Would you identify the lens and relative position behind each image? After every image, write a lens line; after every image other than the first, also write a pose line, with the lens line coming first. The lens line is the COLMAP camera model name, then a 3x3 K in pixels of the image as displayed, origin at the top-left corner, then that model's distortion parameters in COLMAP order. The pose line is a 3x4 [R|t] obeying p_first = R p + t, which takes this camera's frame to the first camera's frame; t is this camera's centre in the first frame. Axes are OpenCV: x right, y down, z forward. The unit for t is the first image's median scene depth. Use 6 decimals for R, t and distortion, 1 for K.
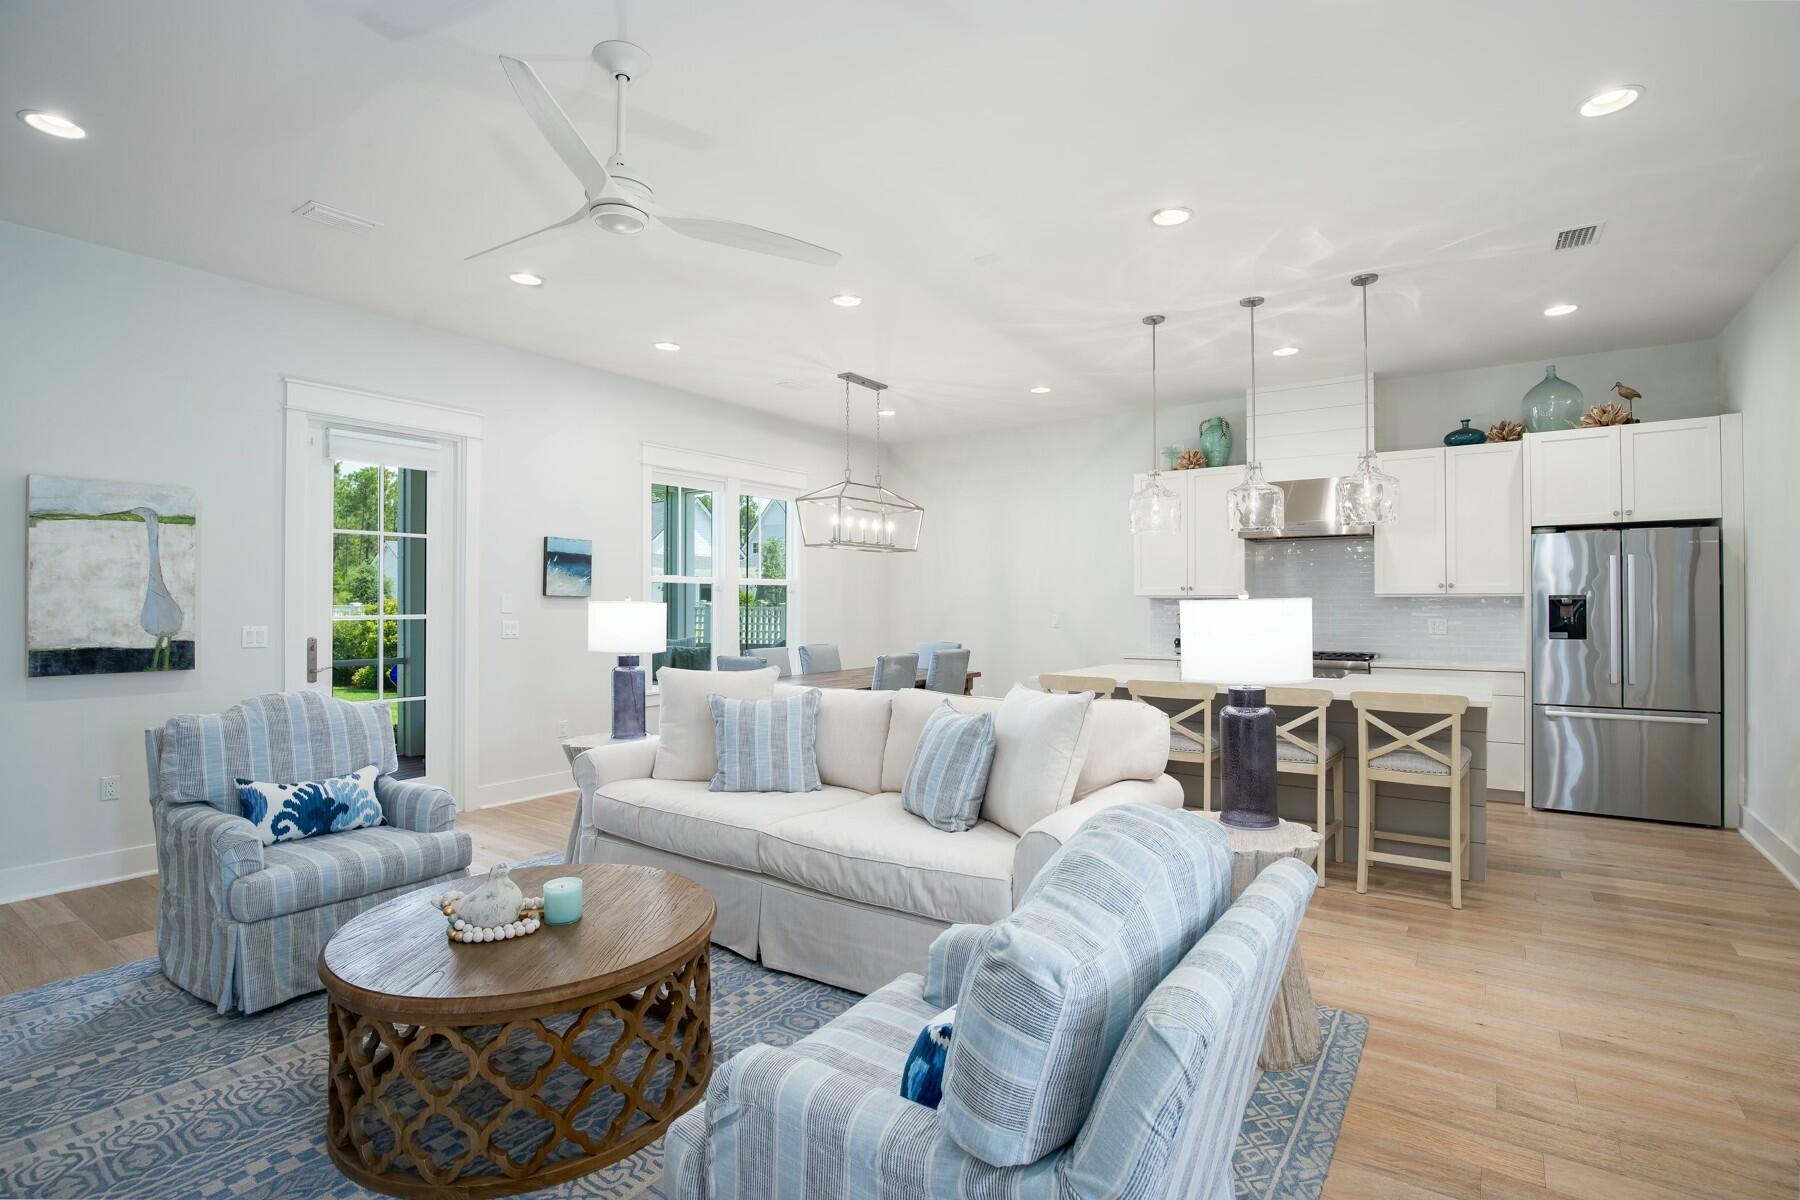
lens RADIAL K [[848.5, 0, 900.0], [0, 848.5, 600.0], [0, 0, 1]] dist [-0.036205, -0.000071]
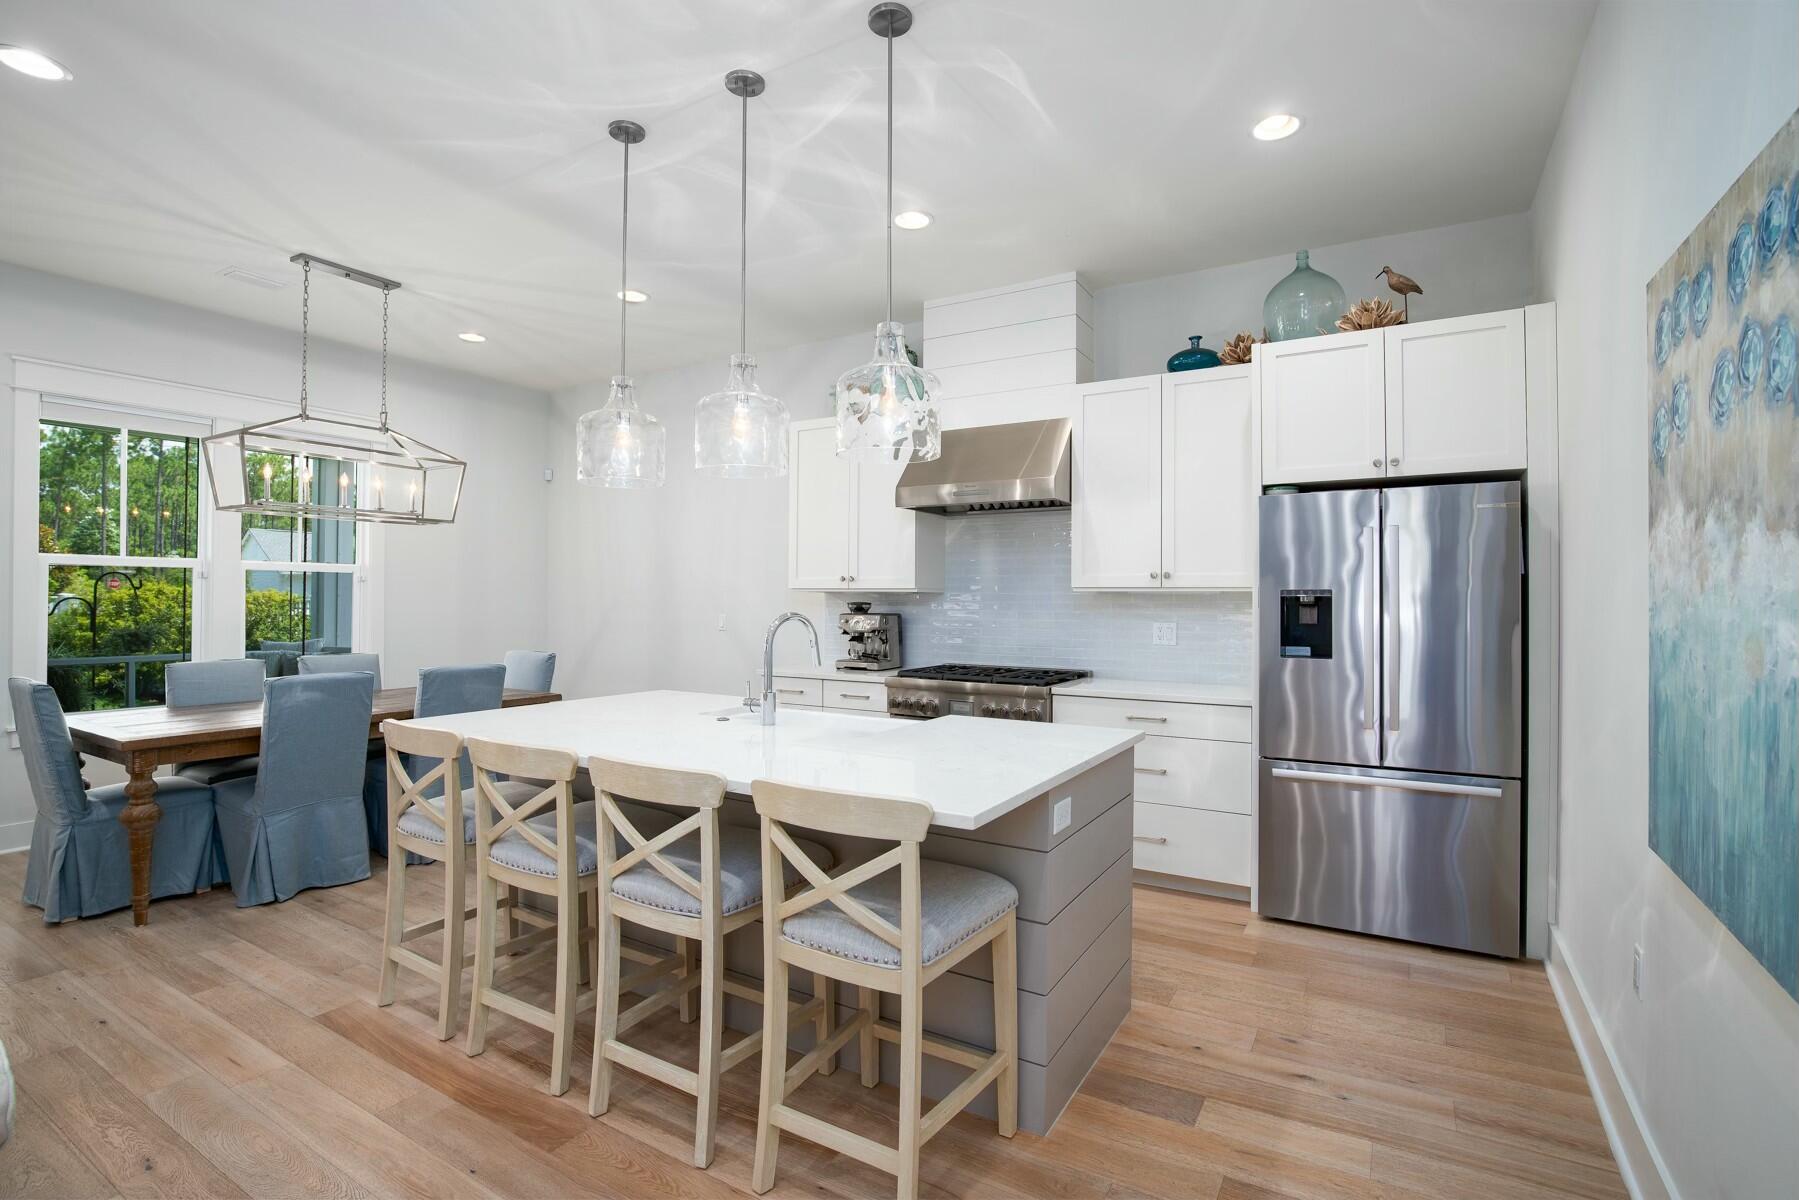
lens RADIAL K [[848.7, 0, 899.5], [0, 848.7, 600.0], [0, 0, 1]] dist [-0.046175, 0.000614]
pose [[0.996721, 0.005385, 0.080731, 0.431231], [-0.005715, 0.999976, 0.003862, 0.001175], [-0.080708, -0.004311, 0.996728, 0.369169]]
